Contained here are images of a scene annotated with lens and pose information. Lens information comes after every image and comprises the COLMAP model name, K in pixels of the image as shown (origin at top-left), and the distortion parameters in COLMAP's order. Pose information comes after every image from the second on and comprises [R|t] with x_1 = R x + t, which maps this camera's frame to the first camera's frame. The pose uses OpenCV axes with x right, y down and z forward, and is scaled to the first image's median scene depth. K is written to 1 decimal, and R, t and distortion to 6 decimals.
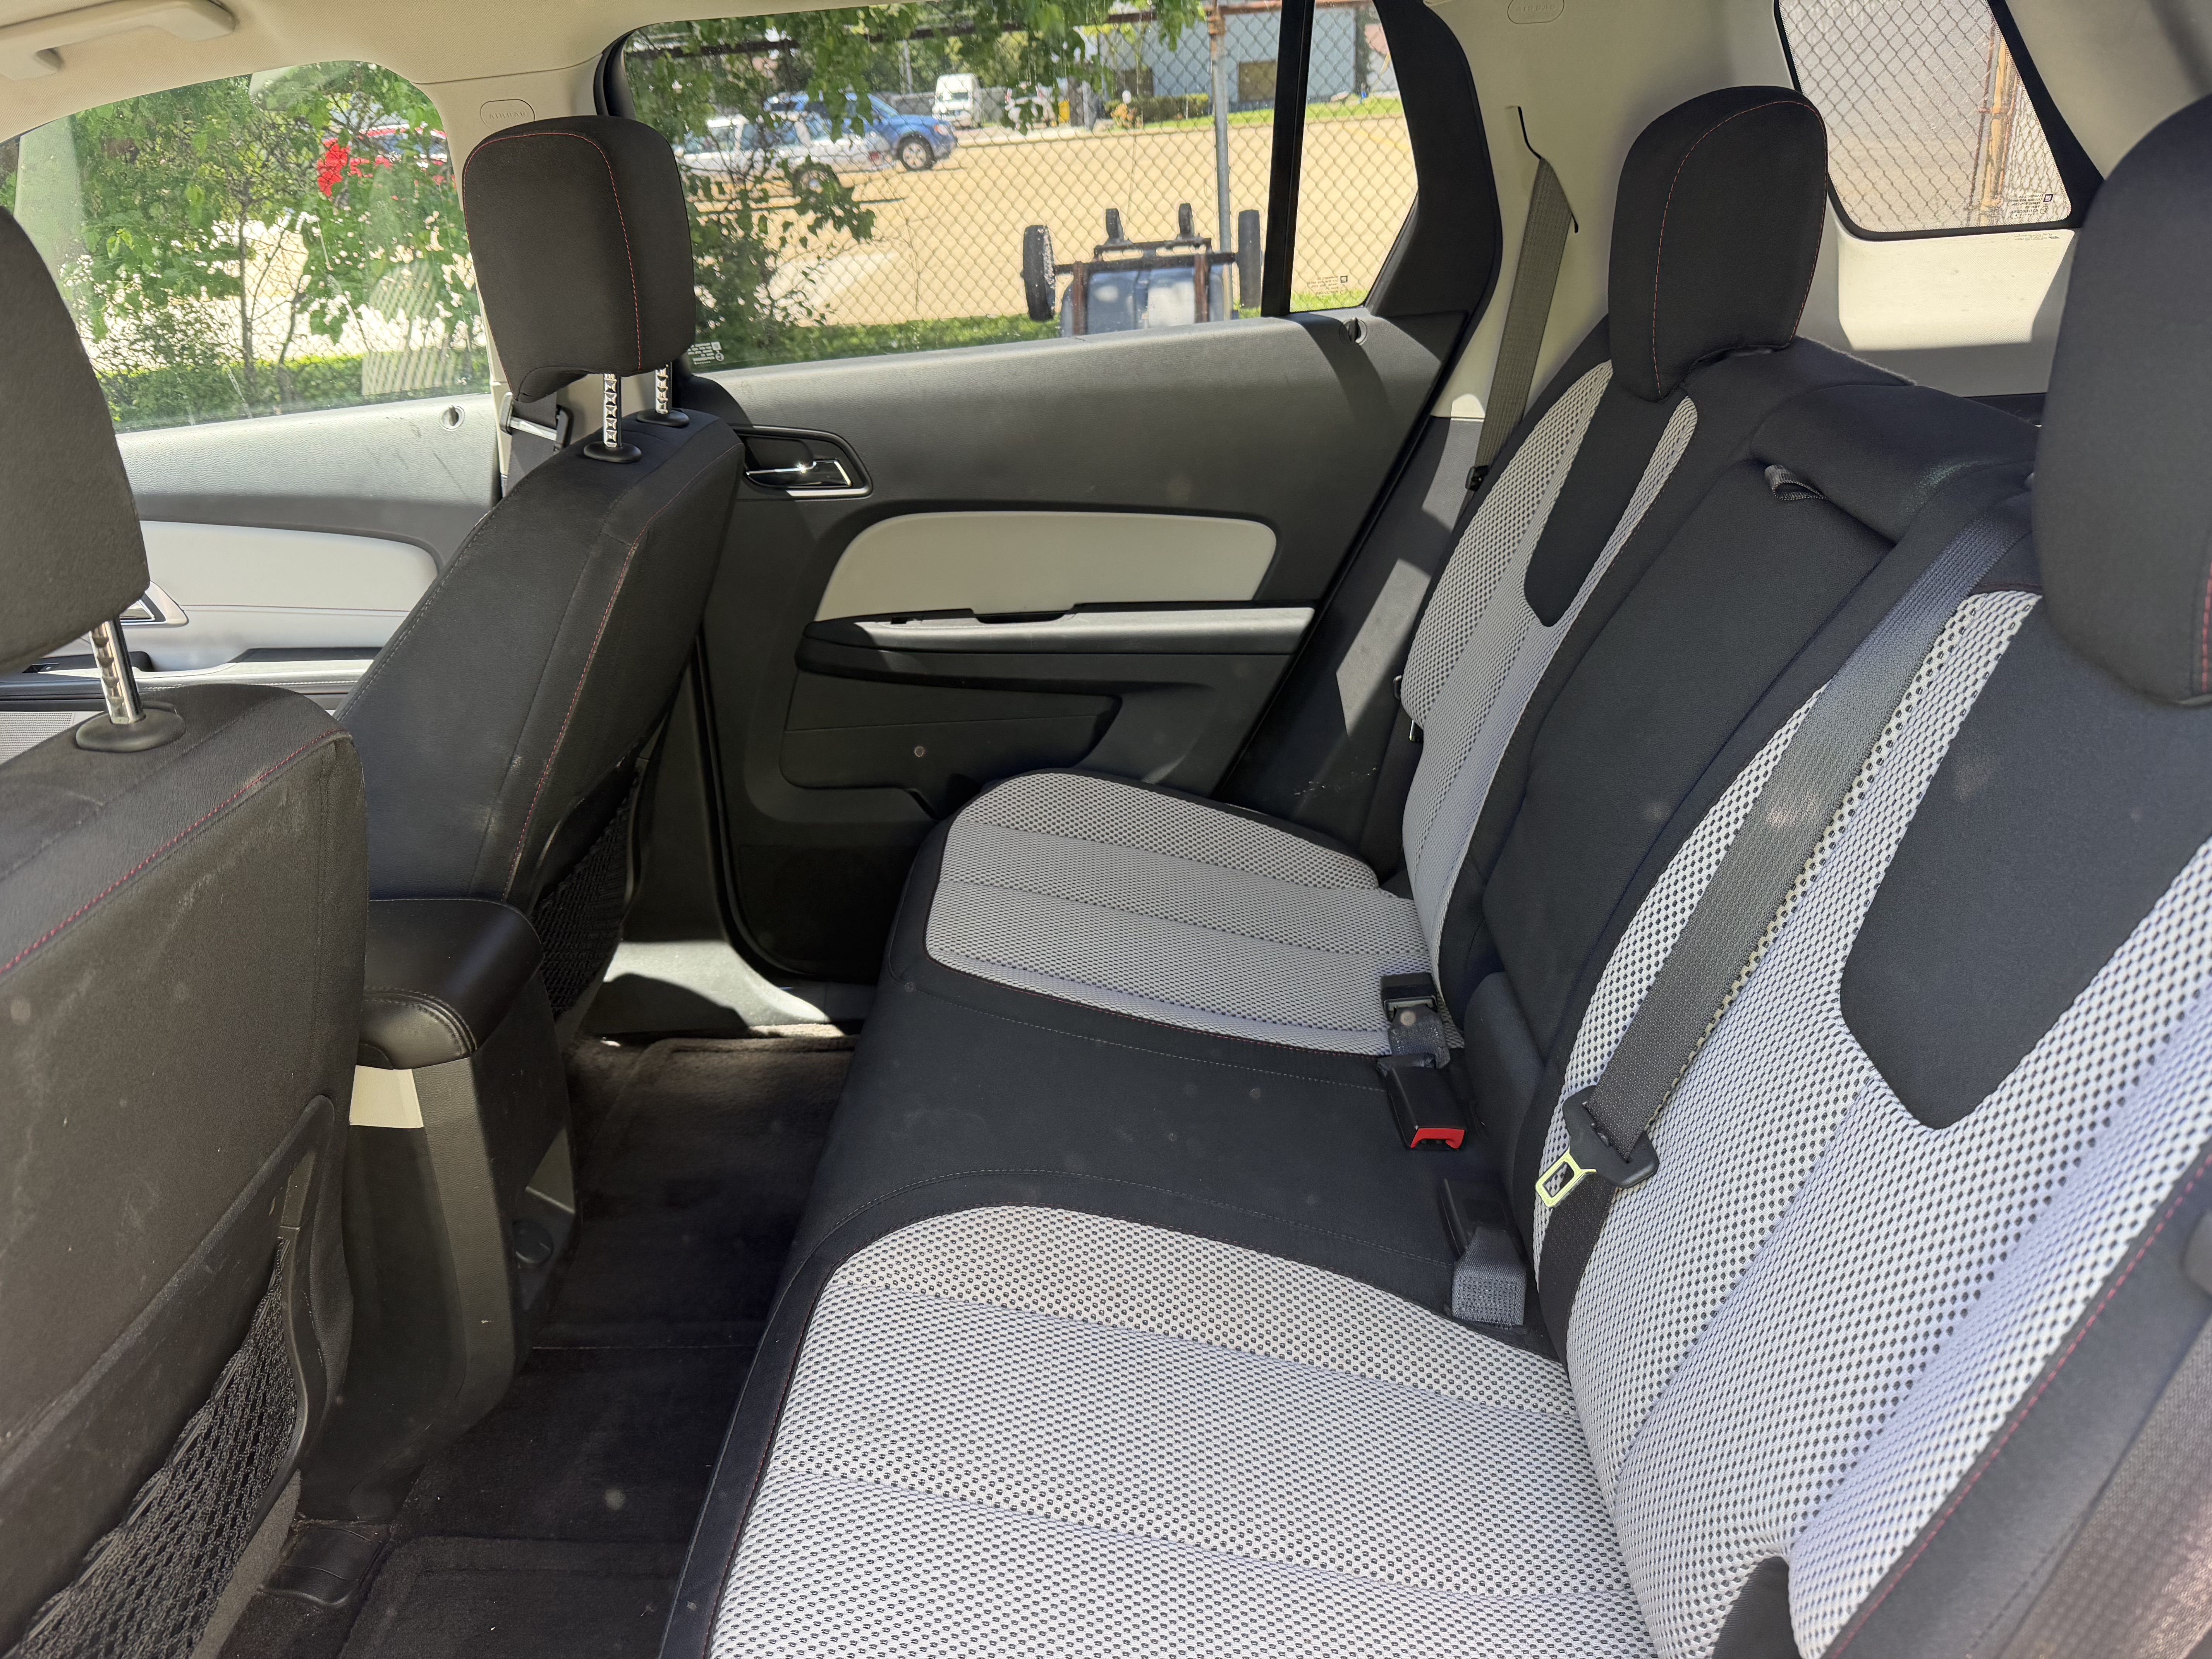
lens RADIAL K [[1532.0, 0, 1106.0], [0, 1532.0, 829.5], [0, 0, 1]] dist [0.004178, -0.000394]
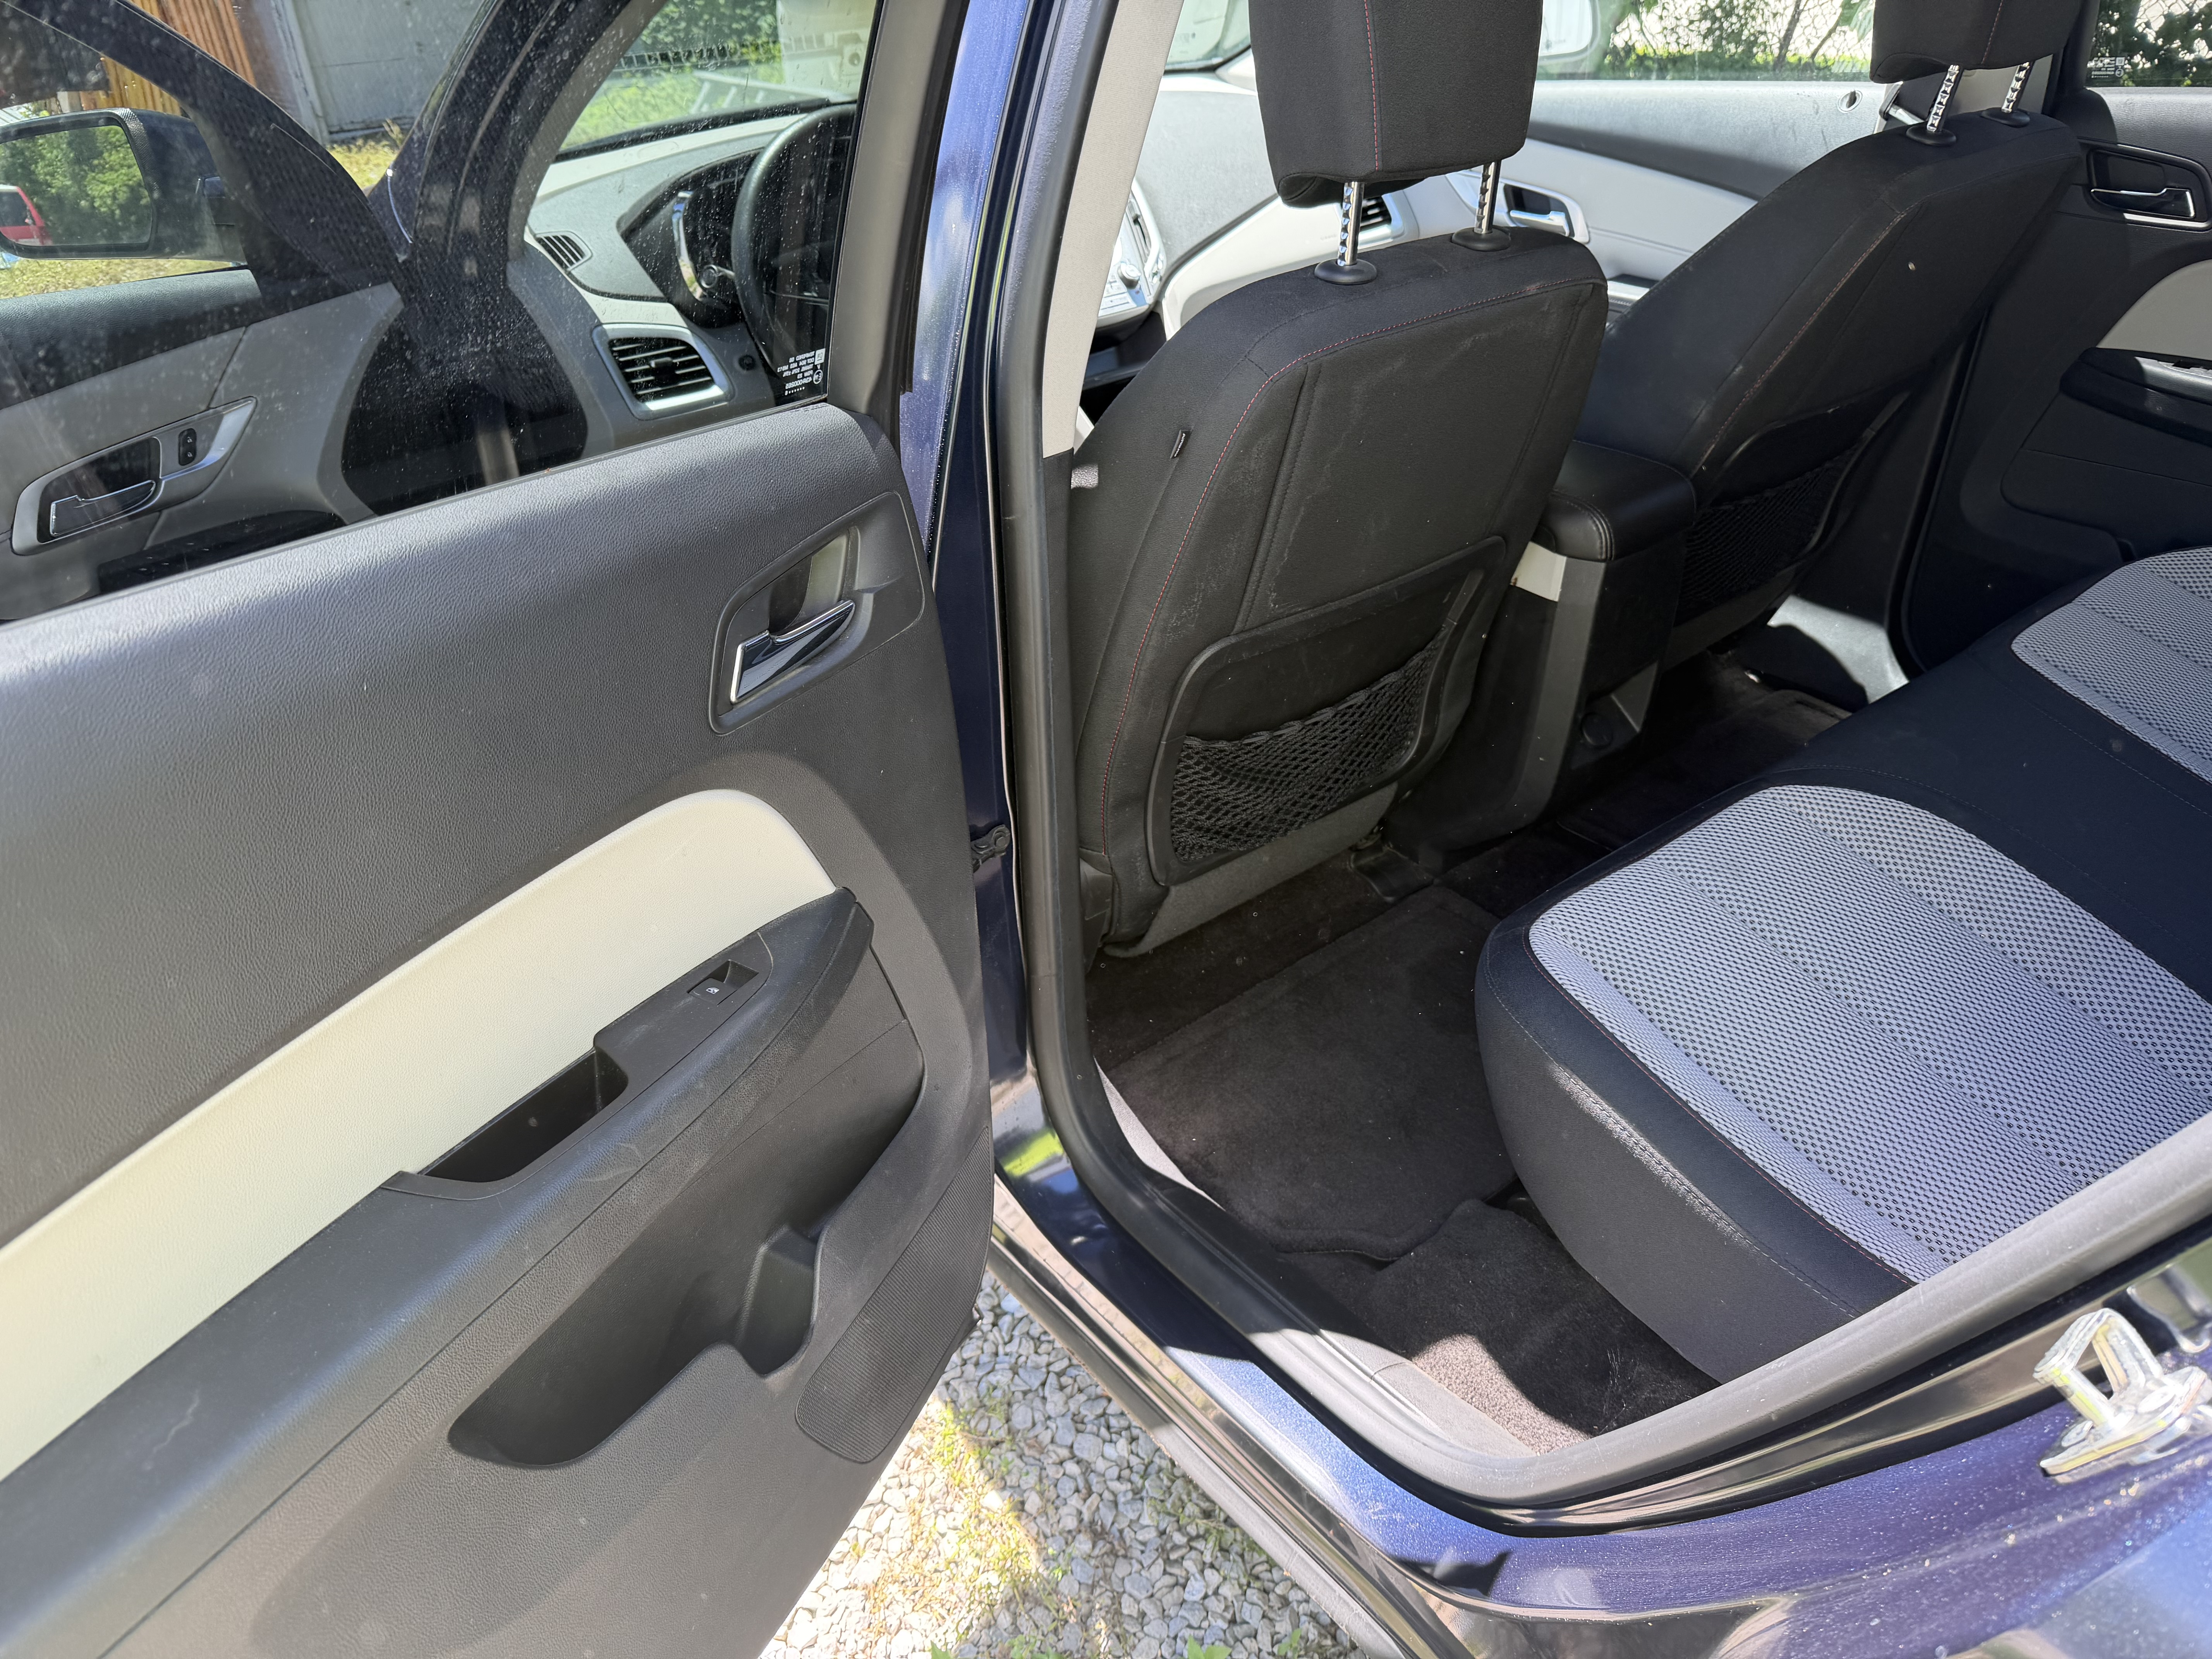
lens RADIAL K [[1742.1, 0, 1106.0], [0, 1742.1, 829.5], [0, 0, 1]] dist [0.045458, 0.002371]
pose [[0.633189, 0.403543, -0.660473, 0.323737], [-0.338712, 0.911749, 0.232352, 0.114077], [0.695950, 0.076588, 0.713994, -0.307131]]
